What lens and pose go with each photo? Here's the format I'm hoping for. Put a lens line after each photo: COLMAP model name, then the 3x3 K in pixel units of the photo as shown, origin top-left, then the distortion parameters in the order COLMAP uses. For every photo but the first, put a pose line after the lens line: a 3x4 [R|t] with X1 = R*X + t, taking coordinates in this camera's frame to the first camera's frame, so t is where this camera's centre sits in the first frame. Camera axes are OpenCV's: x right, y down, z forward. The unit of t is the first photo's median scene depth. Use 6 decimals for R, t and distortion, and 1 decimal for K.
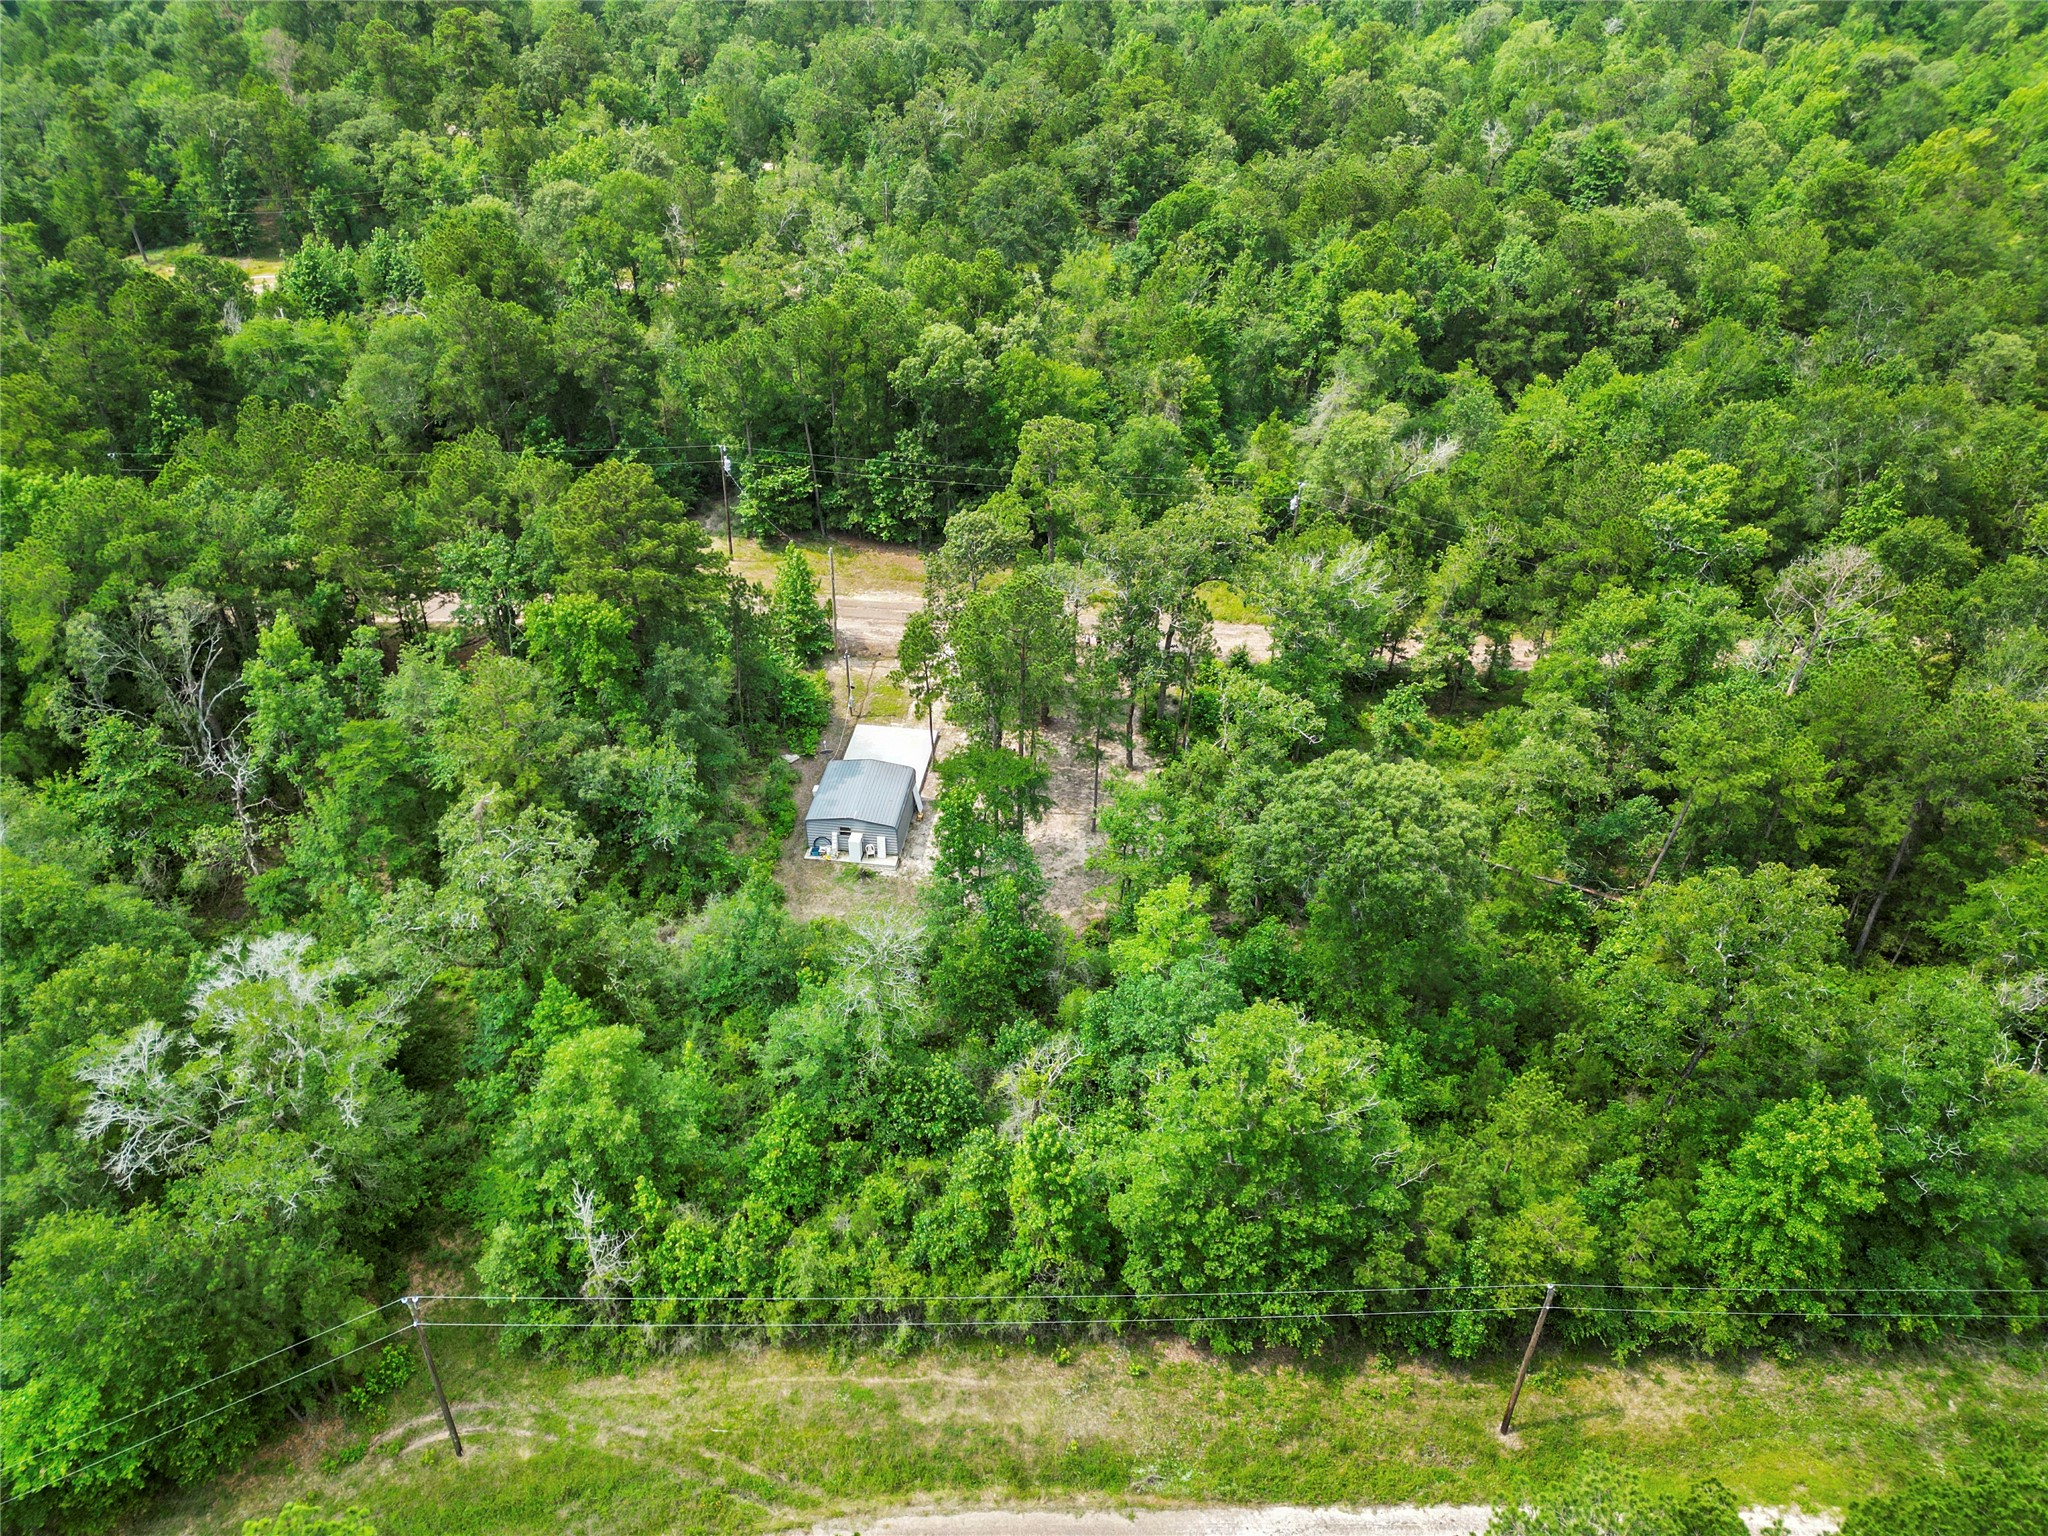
lens RADIAL K [[1422.7, 0, 1025.6], [0, 1422.7, 766.3], [0, 0, 1]] dist [0.033438, -0.022106]
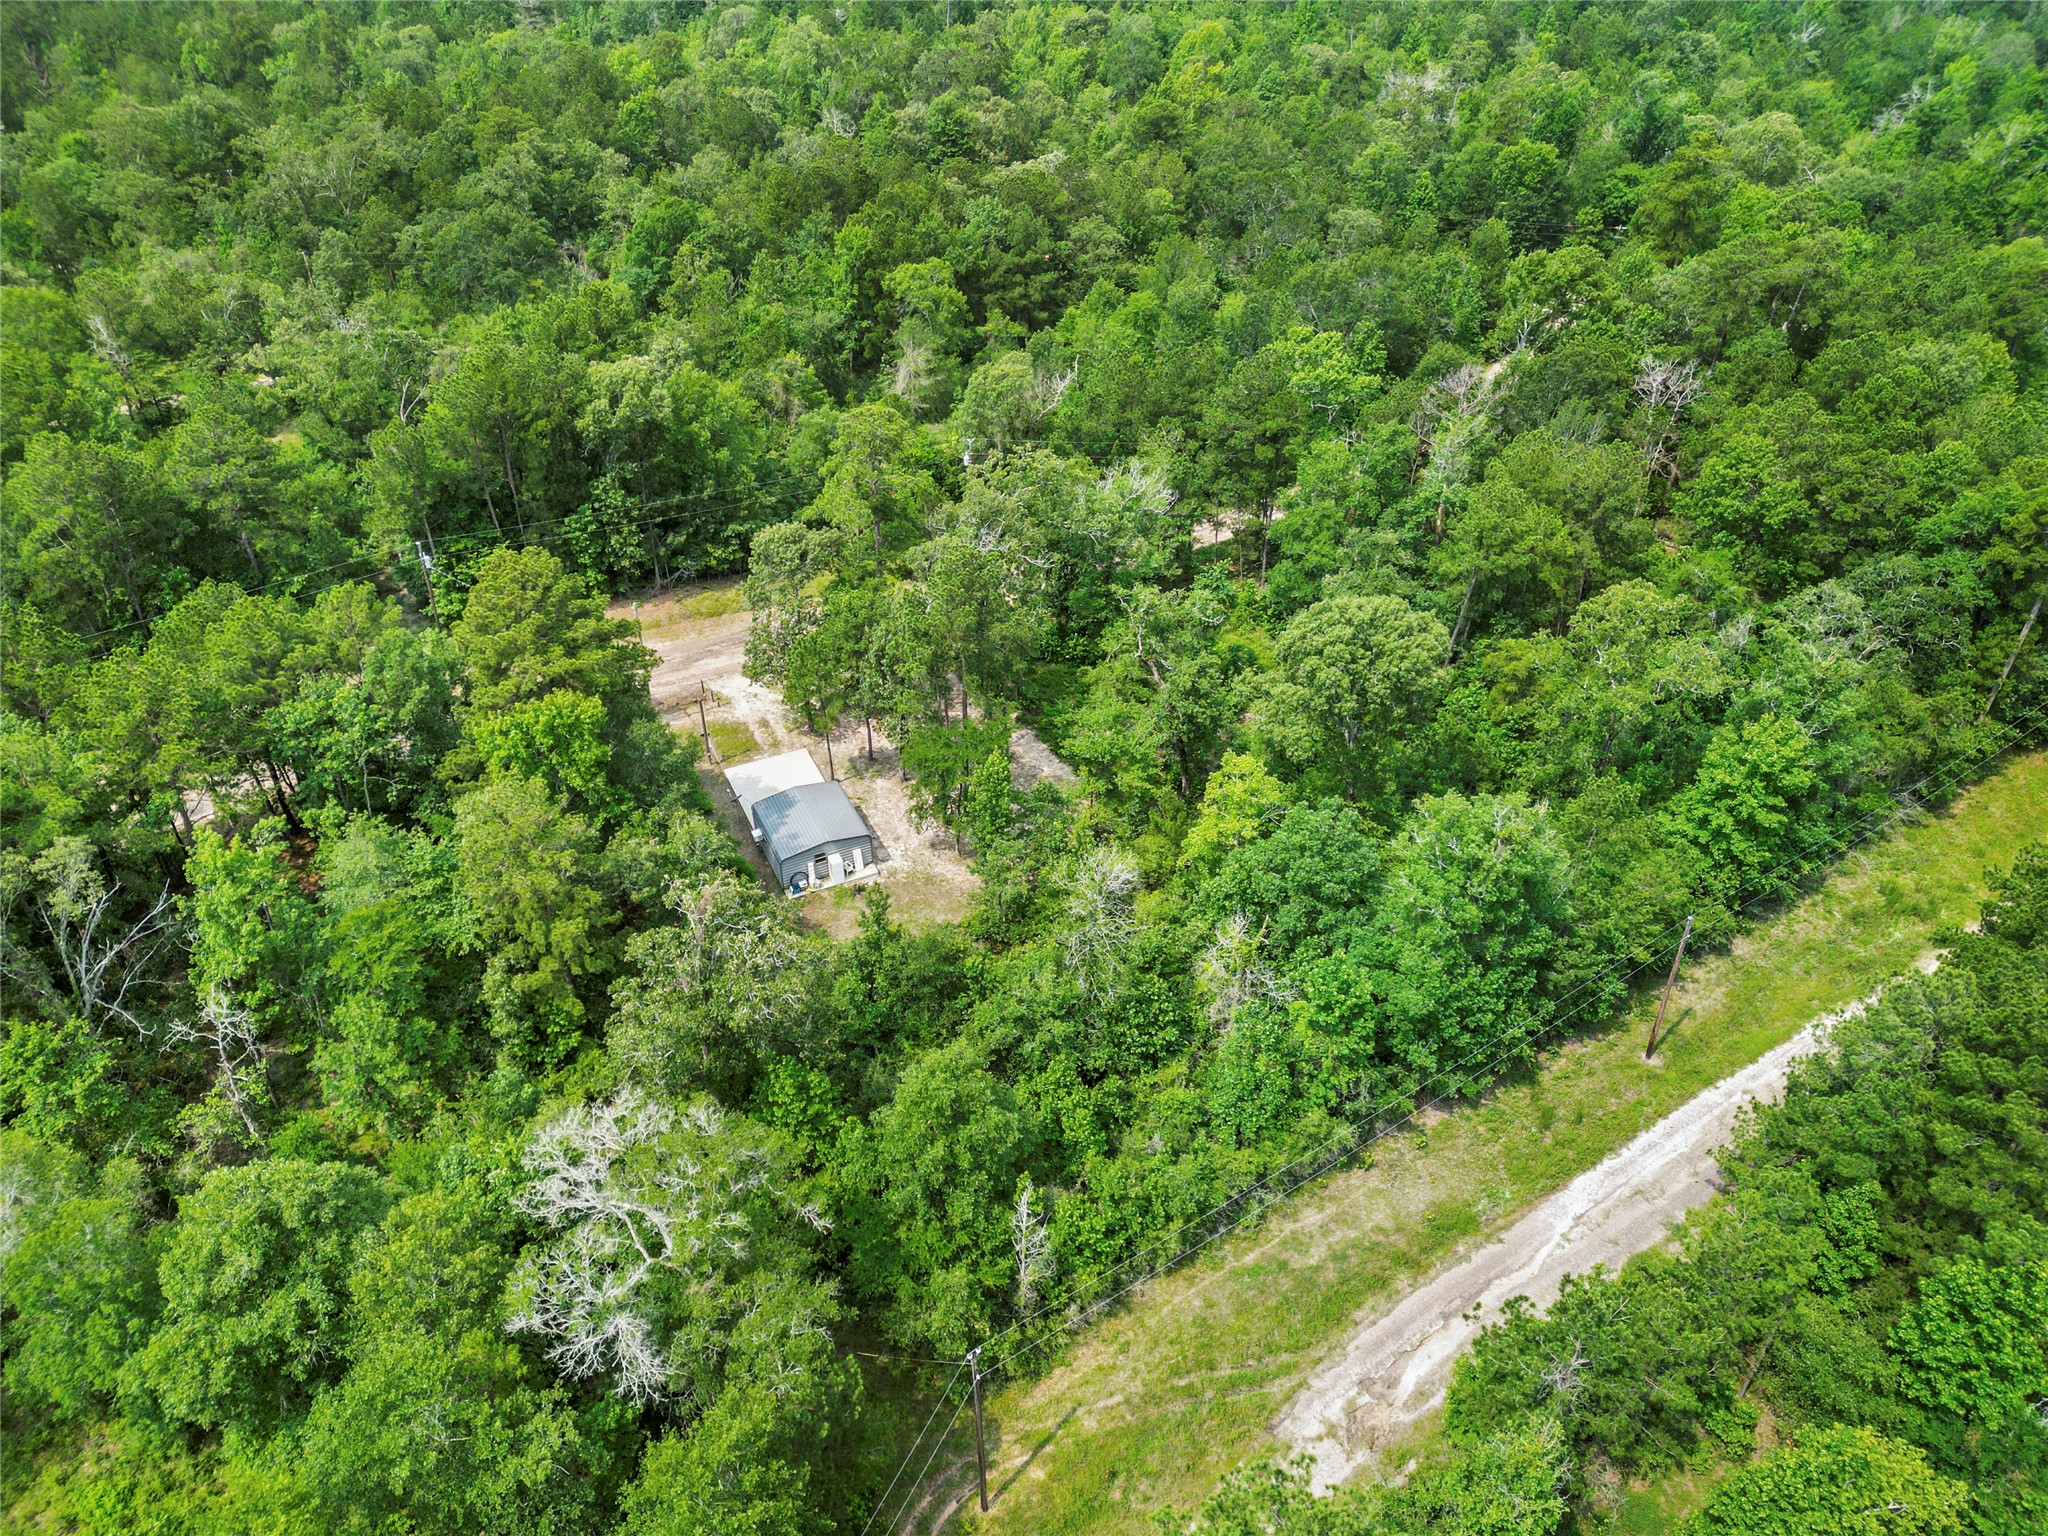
lens RADIAL K [[1422.7, 0, 1026.0], [0, 1422.7, 768.9], [0, 0, 1]] dist [0.033438, -0.022106]
pose [[0.840416, -0.324934, 0.433726, -0.412385], [0.327487, 0.942163, 0.071278, -0.035746], [-0.431801, 0.082137, 0.898221, 0.048420]]
